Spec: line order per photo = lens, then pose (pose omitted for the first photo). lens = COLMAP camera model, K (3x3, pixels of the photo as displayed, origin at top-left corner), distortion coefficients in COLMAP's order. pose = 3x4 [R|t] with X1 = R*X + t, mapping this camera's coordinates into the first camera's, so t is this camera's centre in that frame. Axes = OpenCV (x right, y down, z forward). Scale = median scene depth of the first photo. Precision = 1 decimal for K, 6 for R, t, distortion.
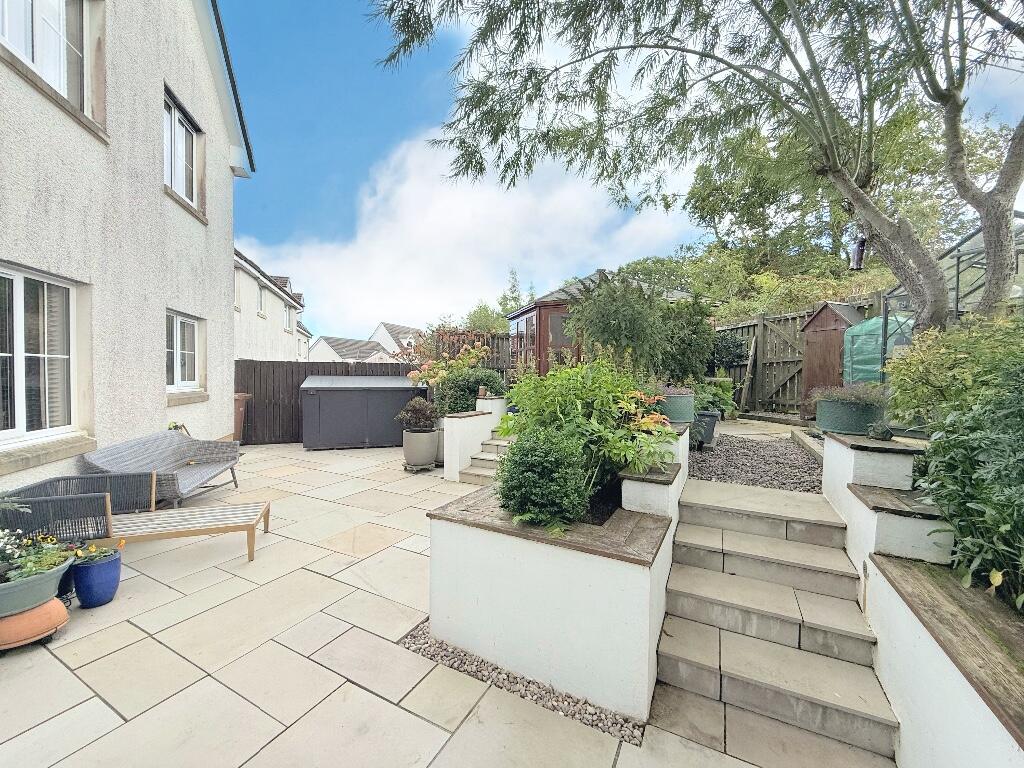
lens RADIAL K [[406.3, 0, 509.3], [0, 406.3, 385.3], [0, 0, 1]] dist [-0.003198, 0.001135]
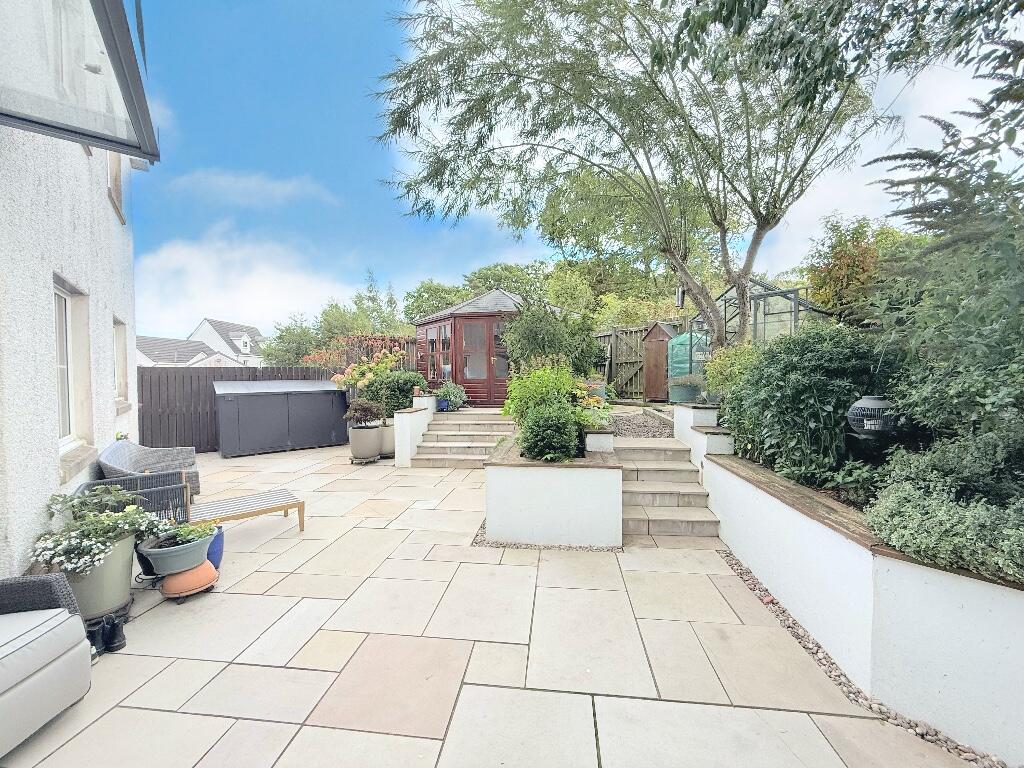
lens RADIAL K [[406.3, 0, 508.1], [0, 406.3, 386.2], [0, 0, 1]] dist [-0.003198, 0.001135]
pose [[0.936610, -0.031346, 0.348968, -0.251483], [0.030956, 0.999498, 0.006696, 0.002896], [-0.349003, 0.004531, 0.937111, -0.199176]]
